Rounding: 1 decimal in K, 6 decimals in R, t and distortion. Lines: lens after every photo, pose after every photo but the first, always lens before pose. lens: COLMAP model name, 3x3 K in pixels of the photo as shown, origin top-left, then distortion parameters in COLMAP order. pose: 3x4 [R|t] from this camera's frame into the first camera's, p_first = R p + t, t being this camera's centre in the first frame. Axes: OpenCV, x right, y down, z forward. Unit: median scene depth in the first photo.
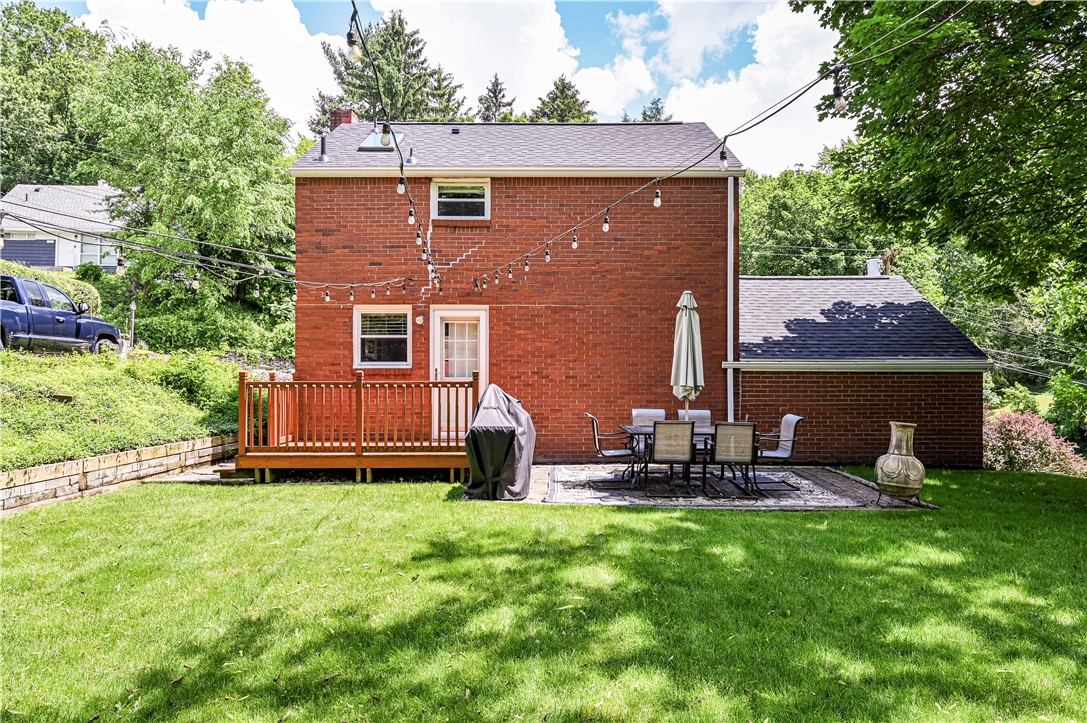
lens RADIAL K [[782.6, 0, 545.0], [0, 782.6, 363.8], [0, 0, 1]] dist [0.006902, -0.004149]
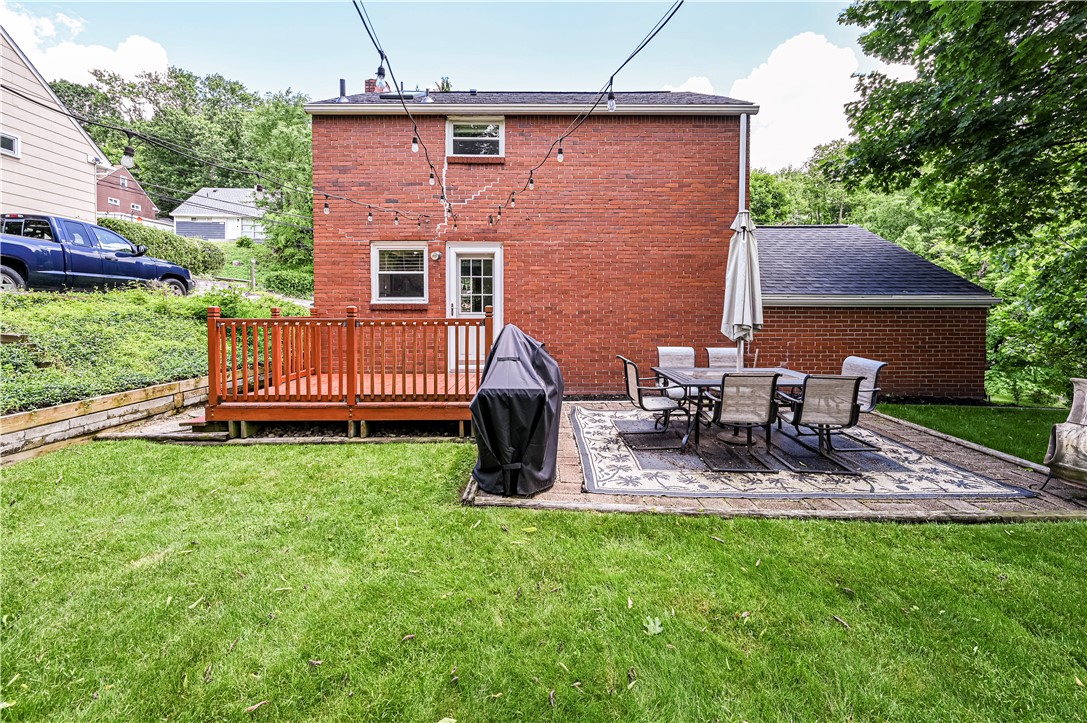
lens RADIAL K [[428.4, 0, 548.2], [0, 428.4, 324.2], [0, 0, 1]] dist [0.001129, -0.000781]
pose [[0.999457, -0.001127, 0.032918, -0.032885], [-0.000565, 0.998681, 0.051347, 0.003834], [-0.032932, -0.051337, 0.998138, 0.445569]]
